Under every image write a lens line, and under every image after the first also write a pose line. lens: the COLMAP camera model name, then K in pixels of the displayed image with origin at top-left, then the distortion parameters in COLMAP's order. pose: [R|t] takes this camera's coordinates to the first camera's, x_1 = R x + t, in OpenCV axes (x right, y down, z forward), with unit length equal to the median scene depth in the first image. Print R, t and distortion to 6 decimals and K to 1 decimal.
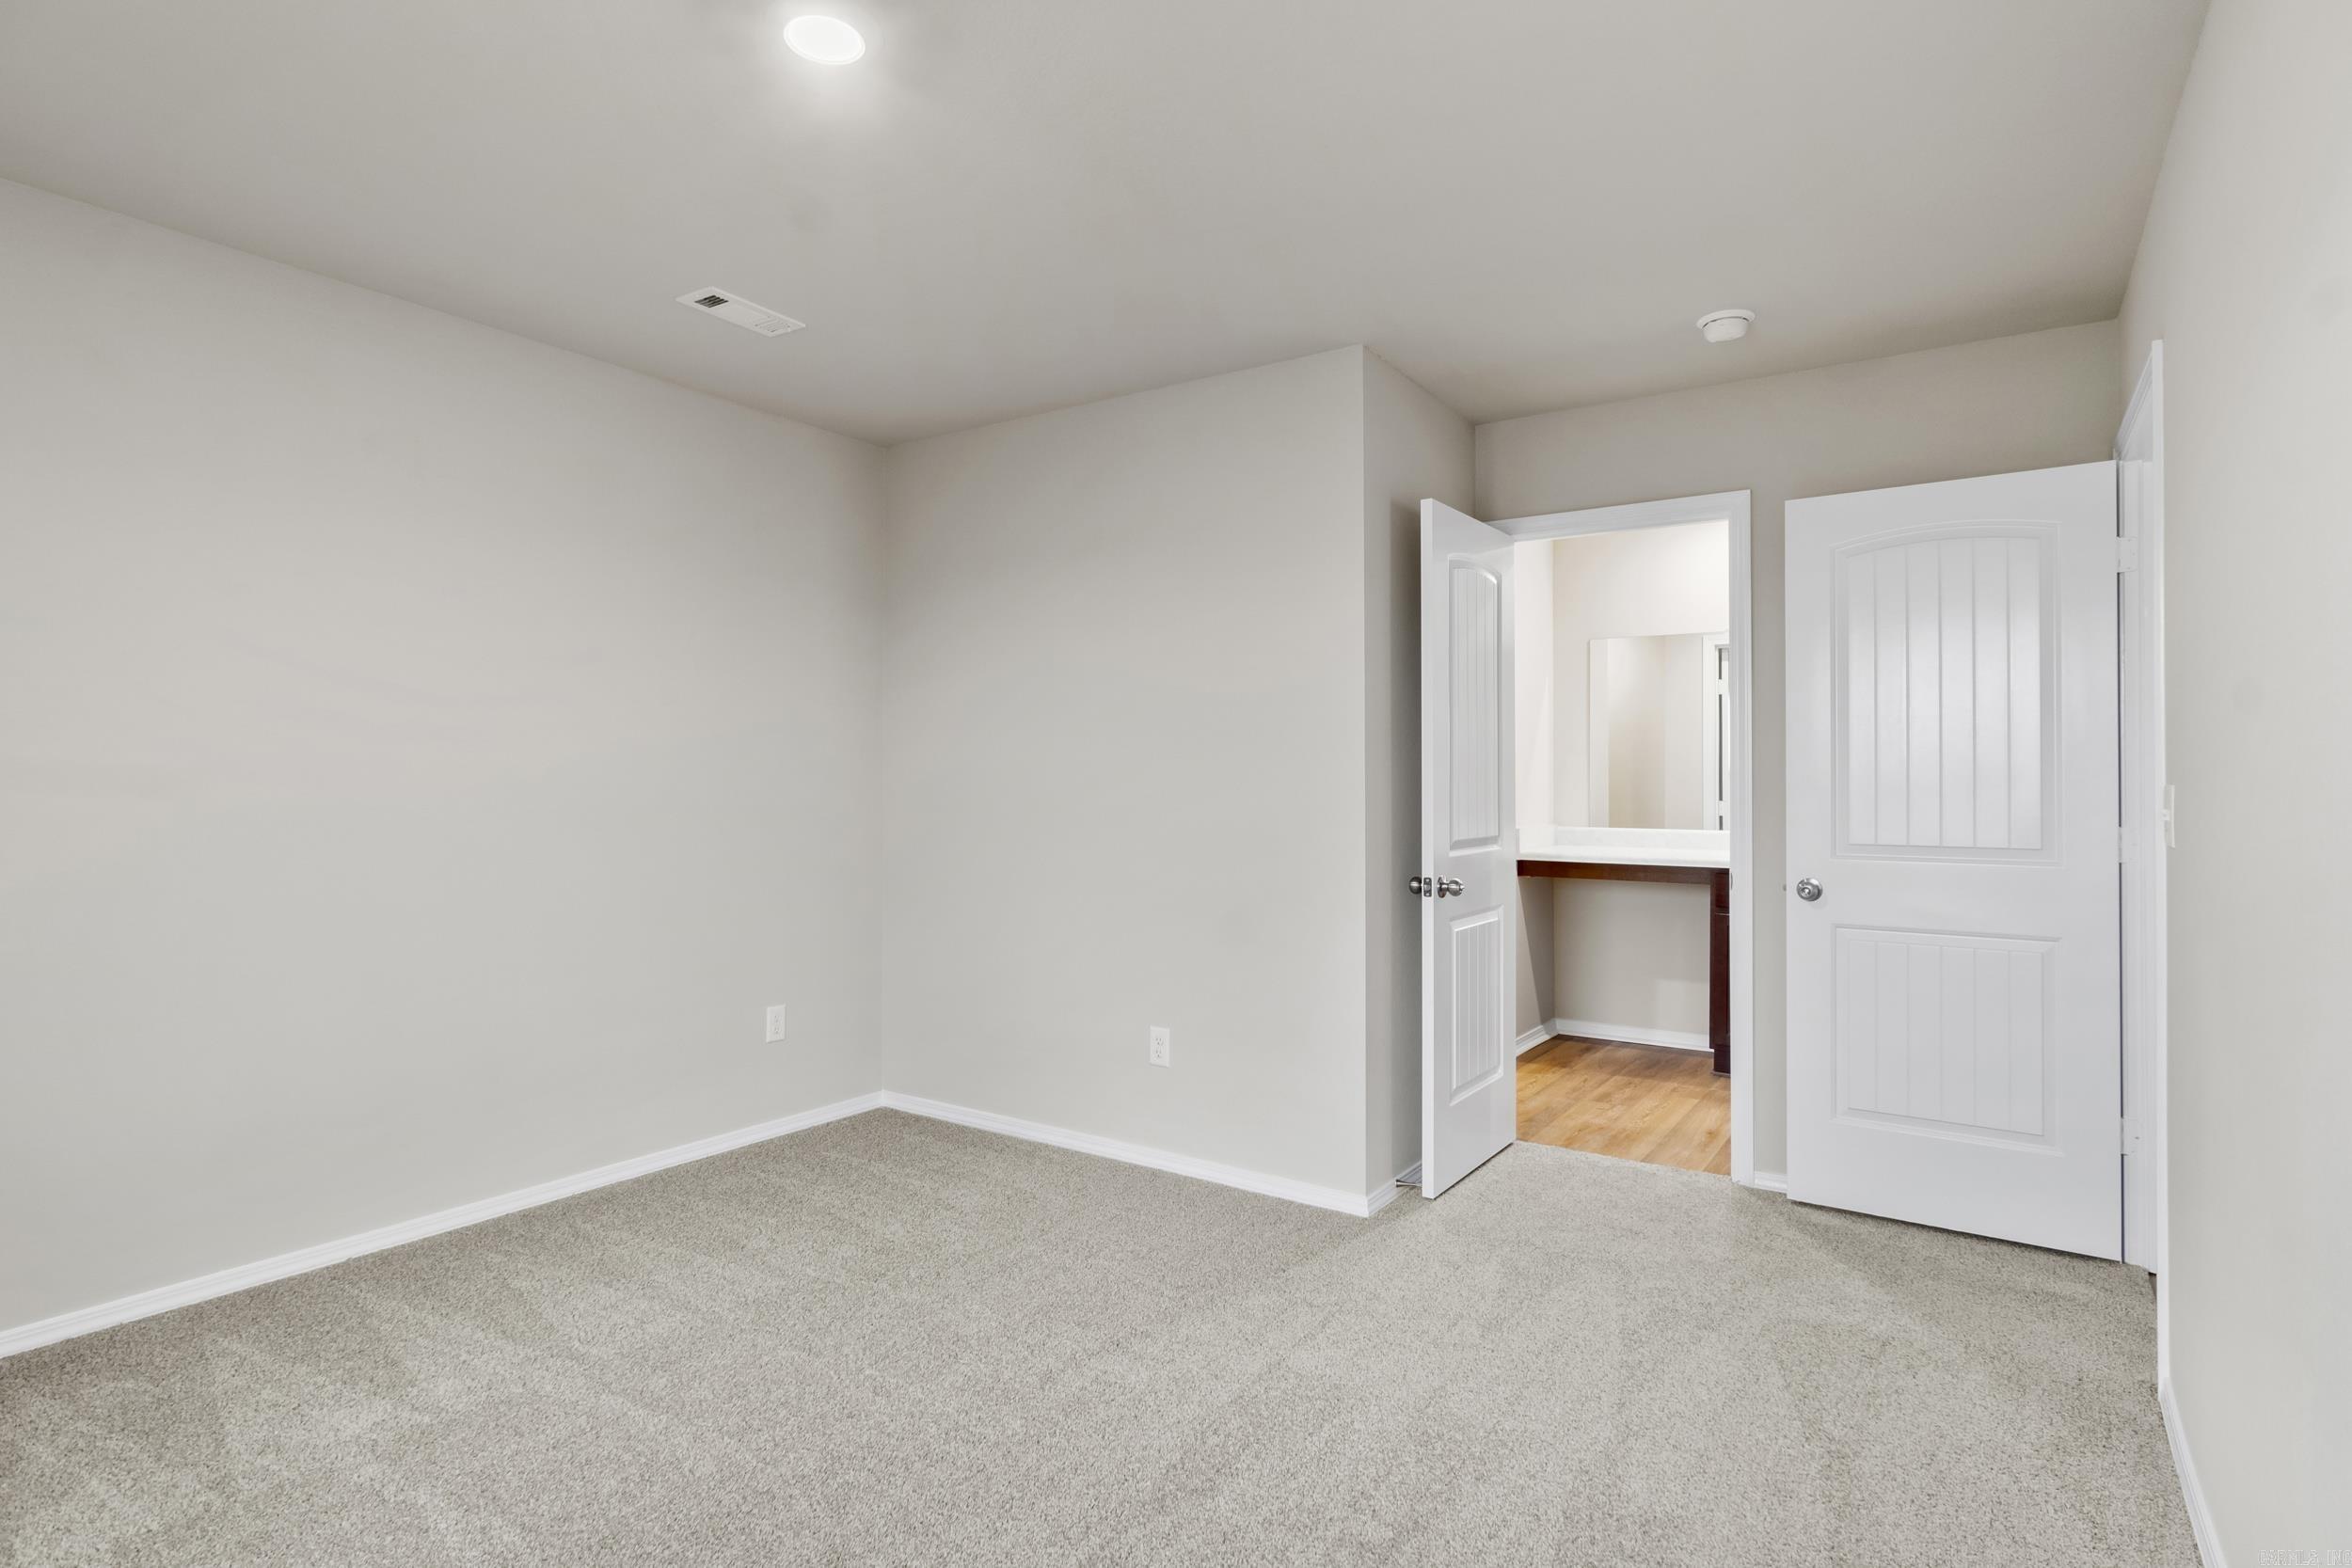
lens RADIAL K [[1205.7, 0, 1151.2], [0, 1205.7, 784.7], [0, 0, 1]] dist [-0.004100, 0.001056]
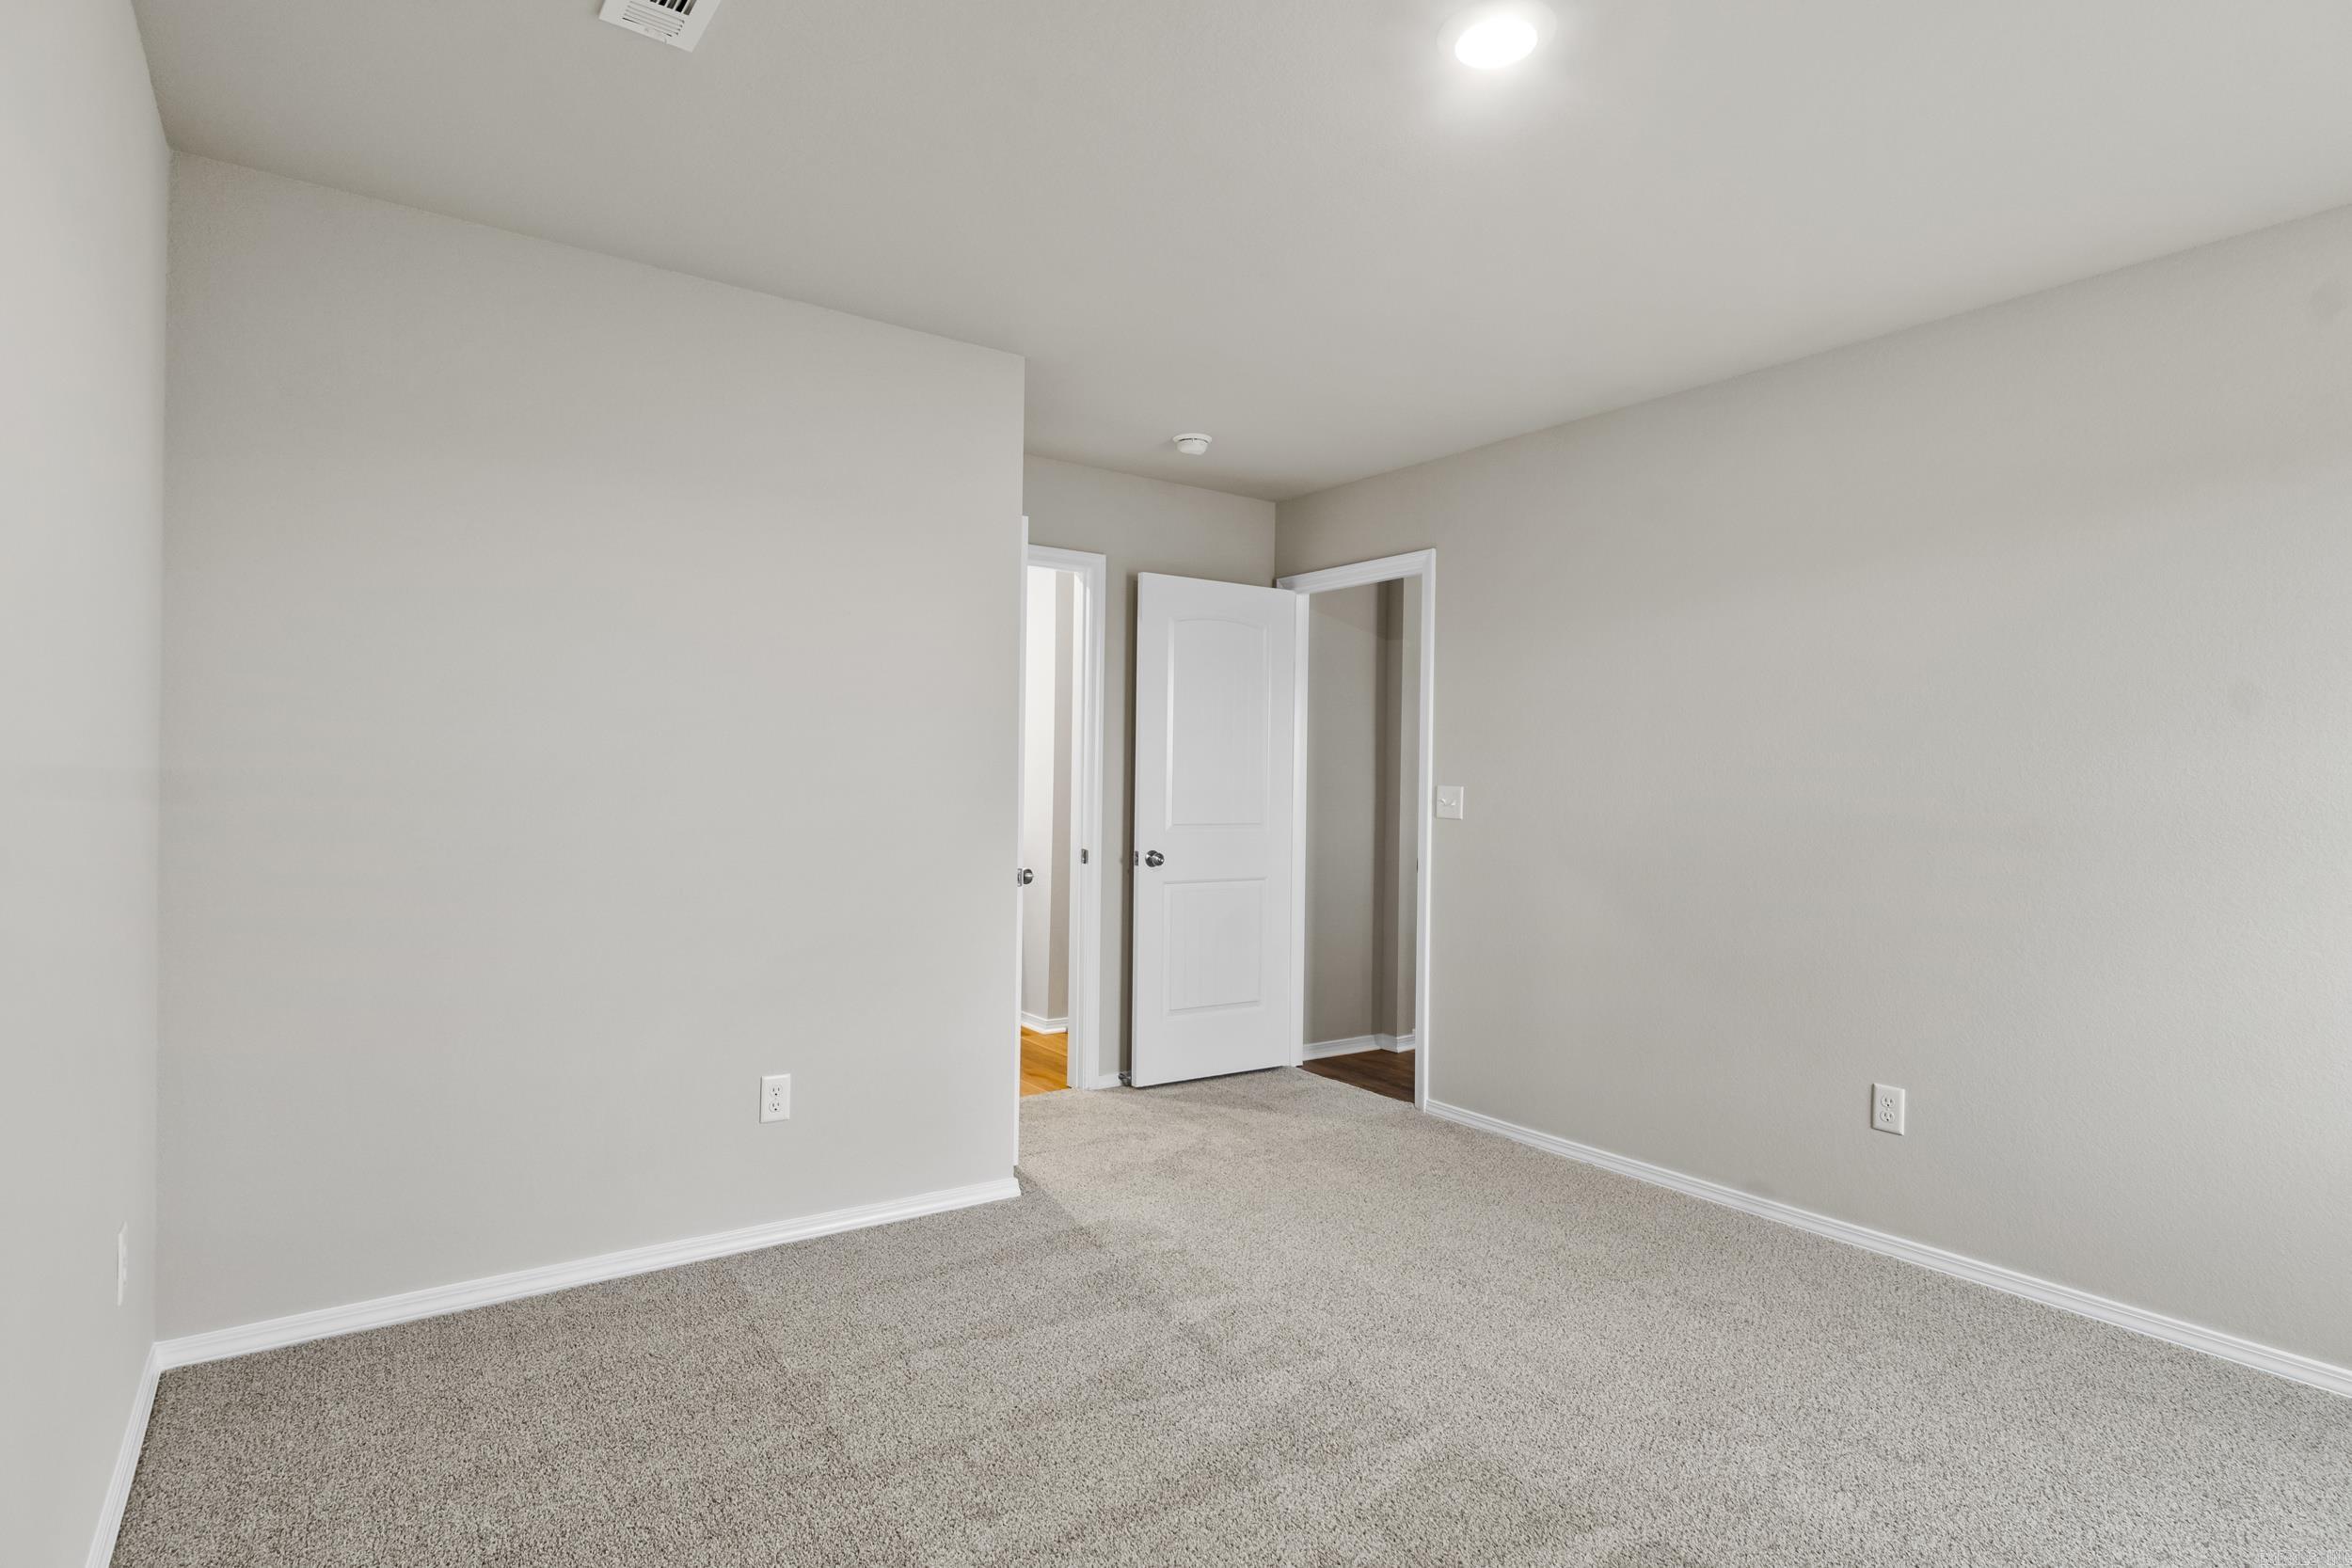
lens RADIAL K [[1205.7, 0, 1151.2], [0, 1205.7, 784.7], [0, 0, 1]] dist [-0.004100, 0.001056]
pose [[0.360891, -0.004018, 0.932599, -0.738082], [-0.003308, 0.999979, 0.005589, -0.003616], [-0.932602, -0.005102, 0.360870, 0.507275]]
